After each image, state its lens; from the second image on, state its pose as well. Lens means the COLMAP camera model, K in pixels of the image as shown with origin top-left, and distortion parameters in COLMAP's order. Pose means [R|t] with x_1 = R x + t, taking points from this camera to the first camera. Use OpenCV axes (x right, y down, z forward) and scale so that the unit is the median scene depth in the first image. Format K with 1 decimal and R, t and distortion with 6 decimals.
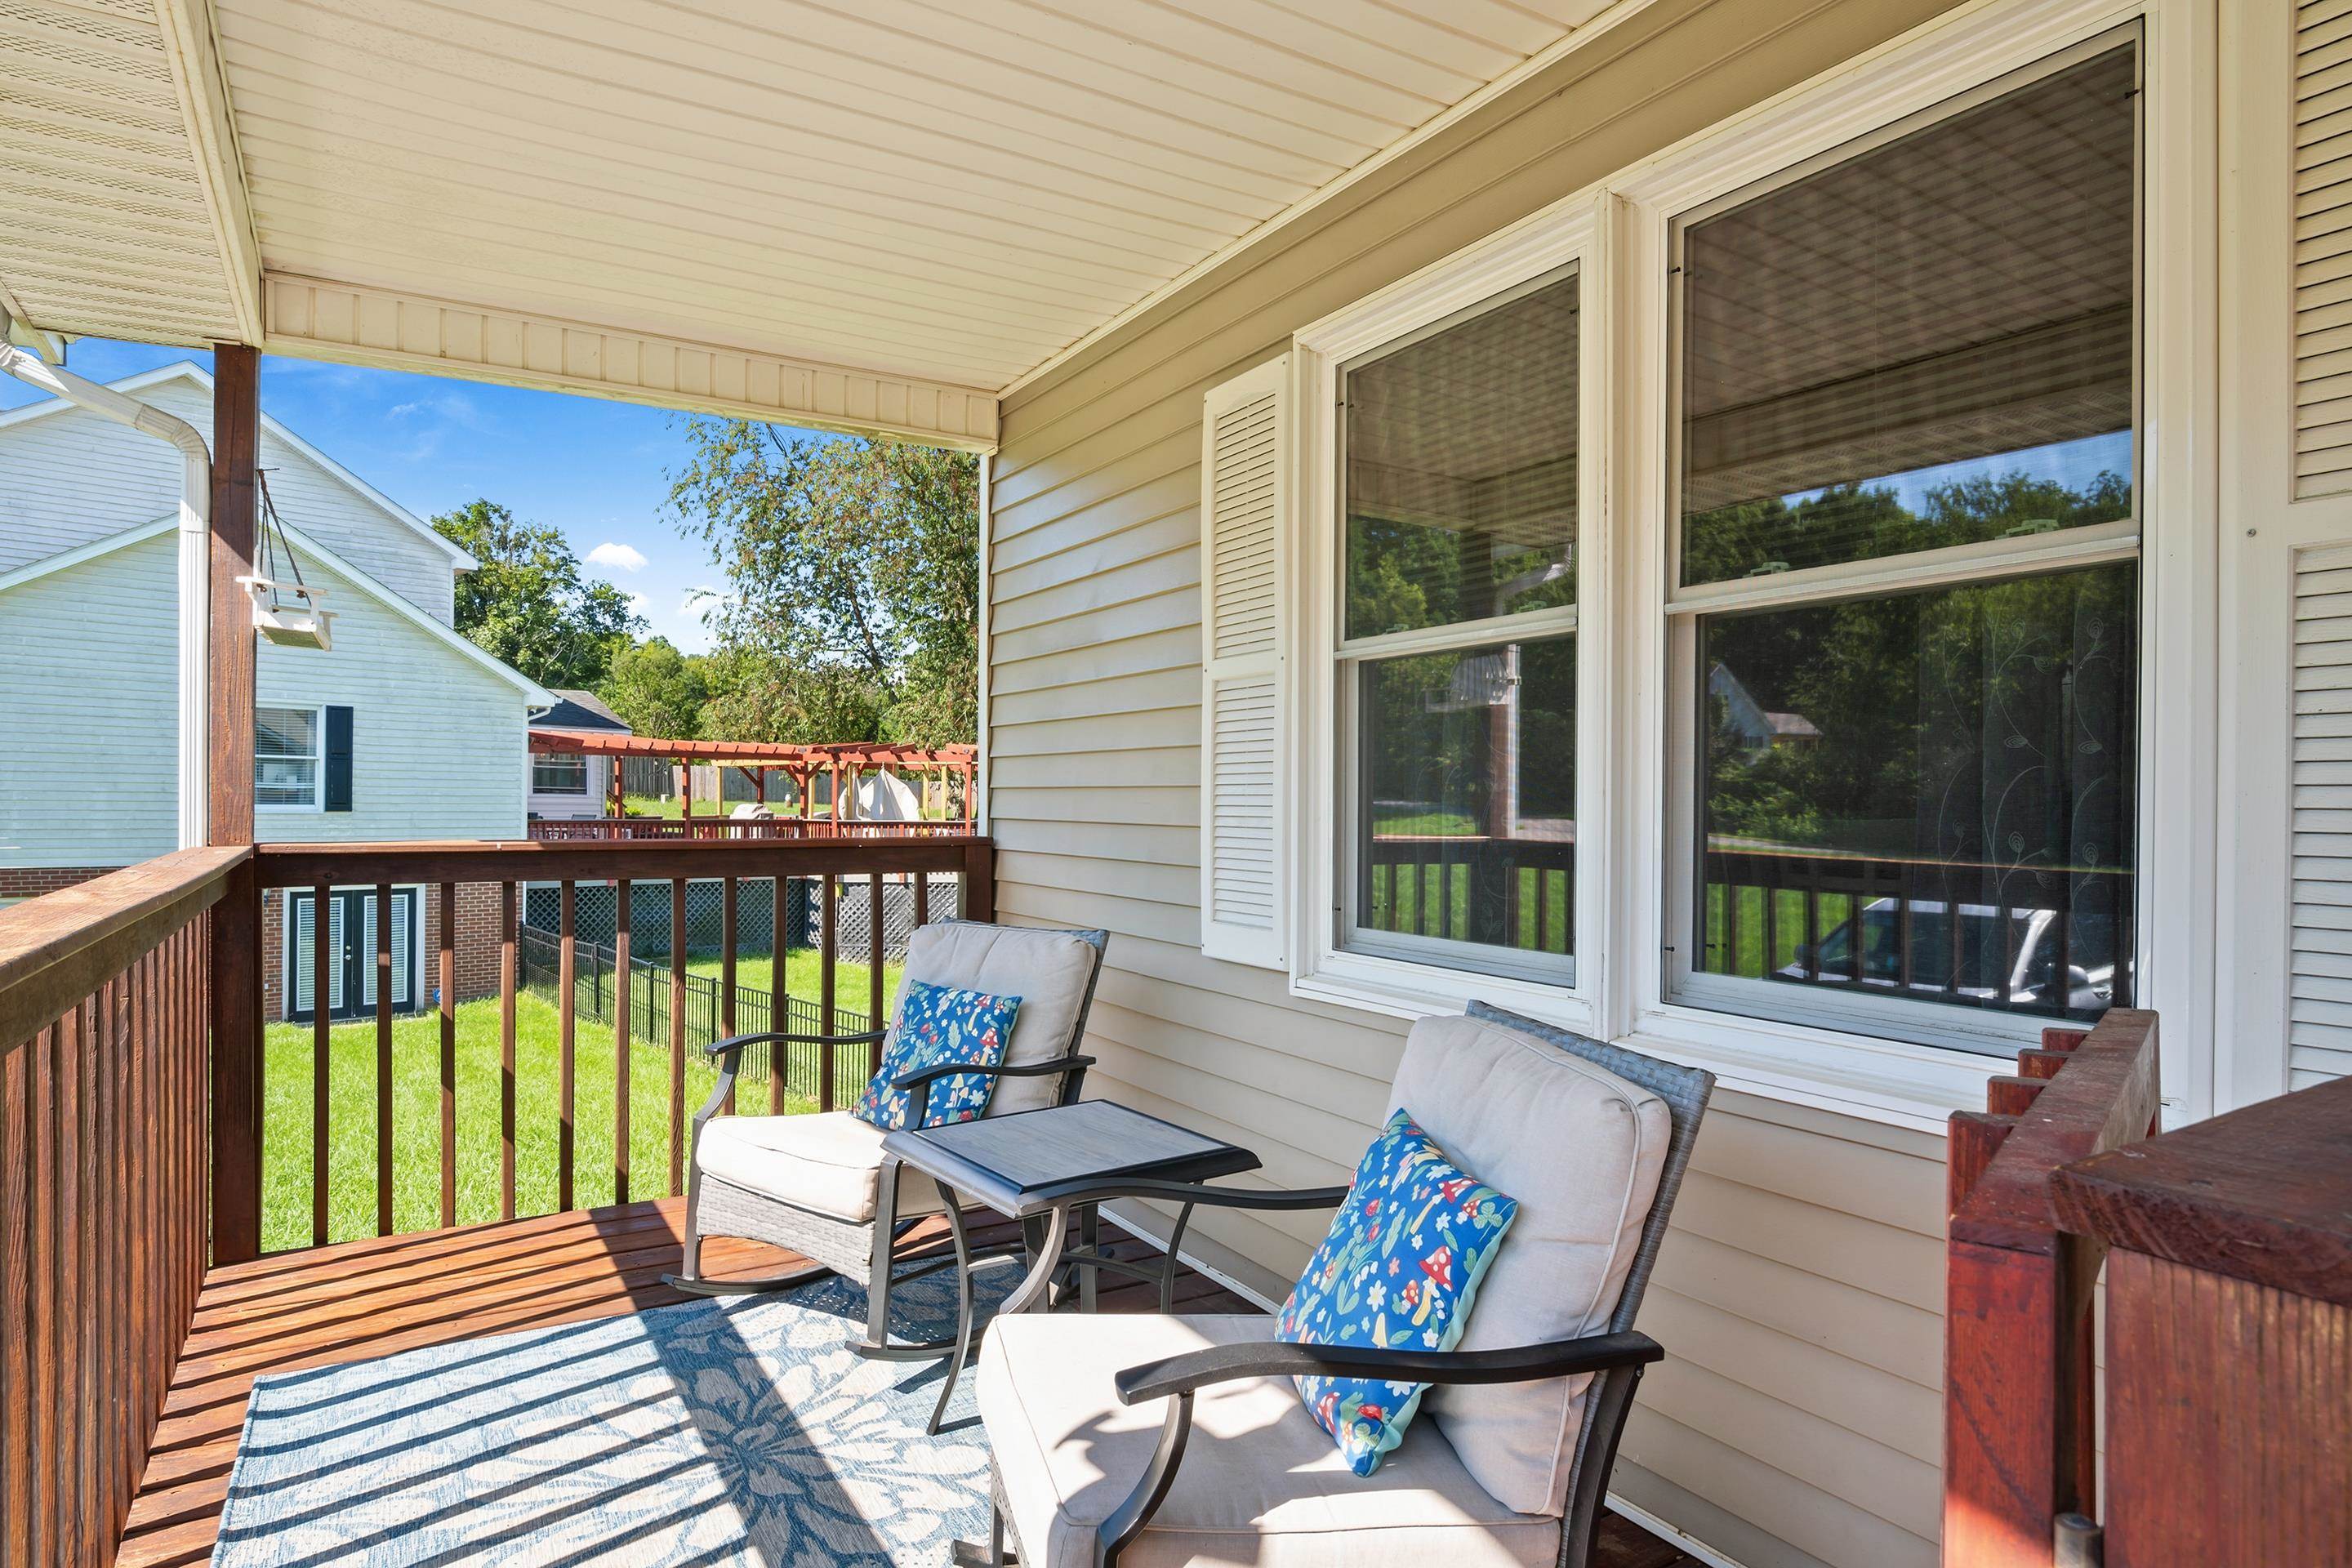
lens RADIAL K [[1313.4, 0, 1172.9], [0, 1313.4, 807.3], [0, 0, 1]] dist [-0.000339, -0.001407]
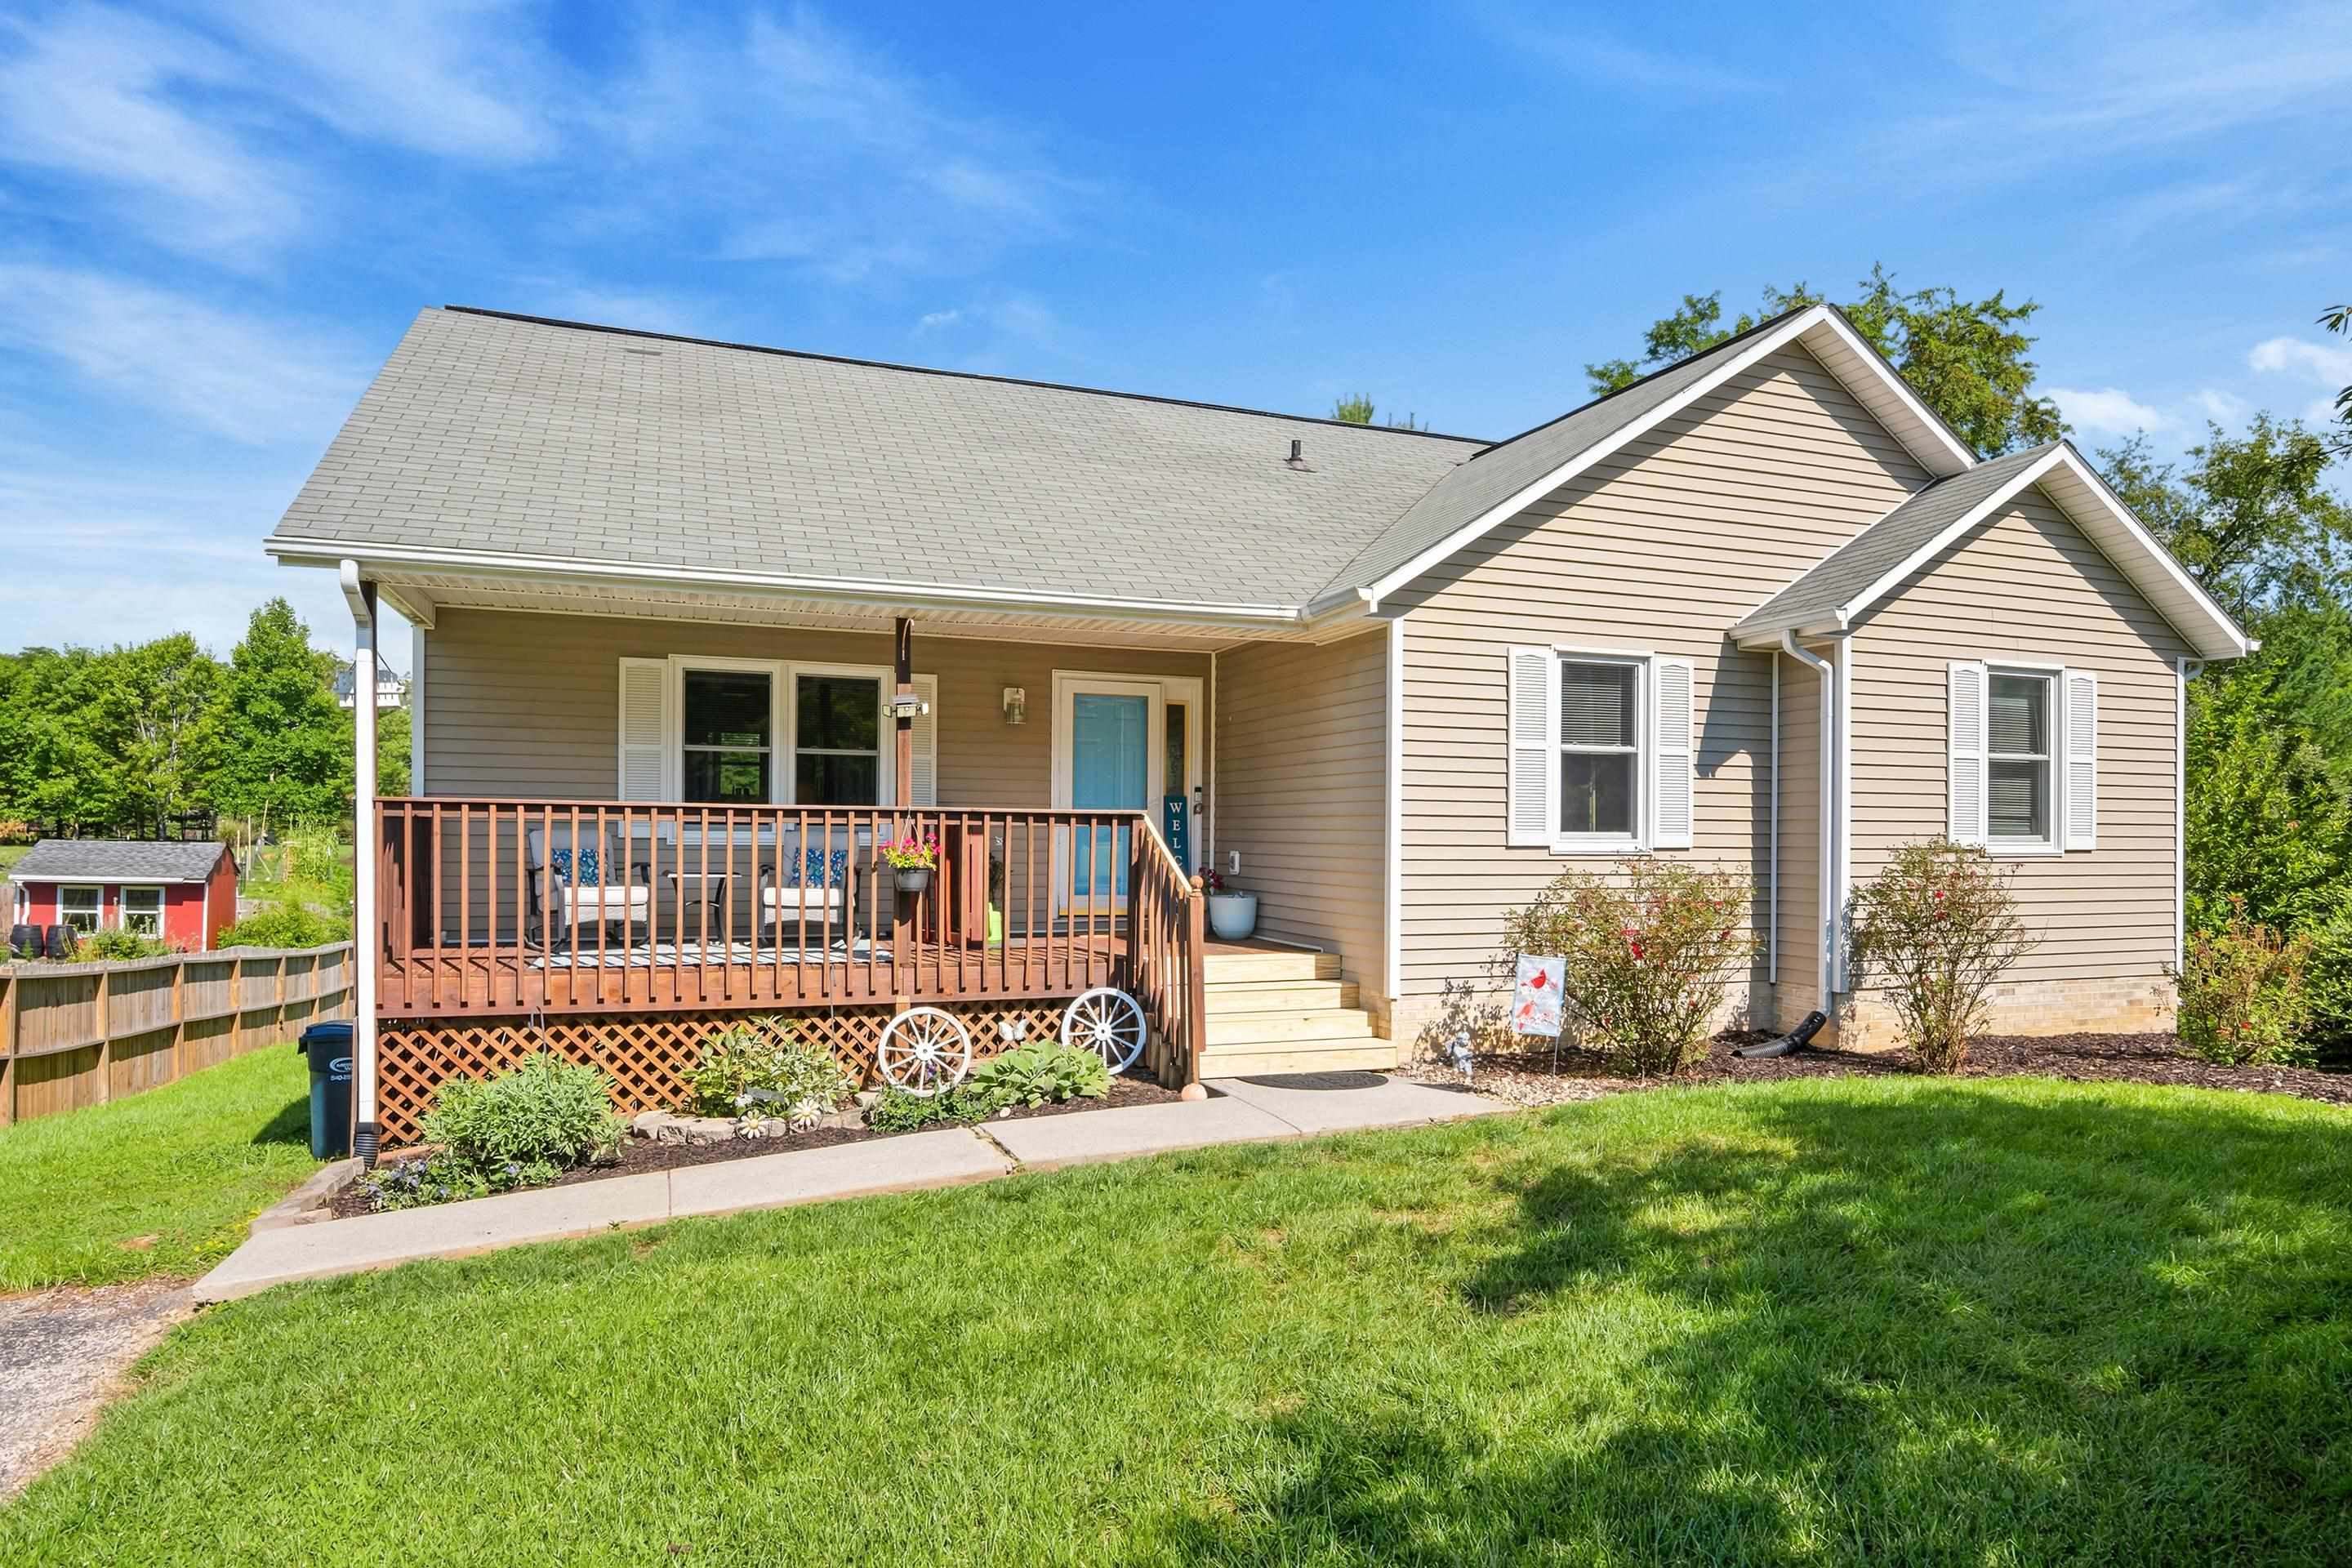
lens RADIAL K [[1325.8, 0, 1150.1], [0, 1325.8, 792.9], [0, 0, 1]] dist [-0.018654, -0.001036]
pose [[0.202327, 0.019848, 0.979117, -1.950121], [-0.002765, 0.999802, -0.019696, 0.048269], [-0.979314, 0.001278, 0.202341, -0.616609]]
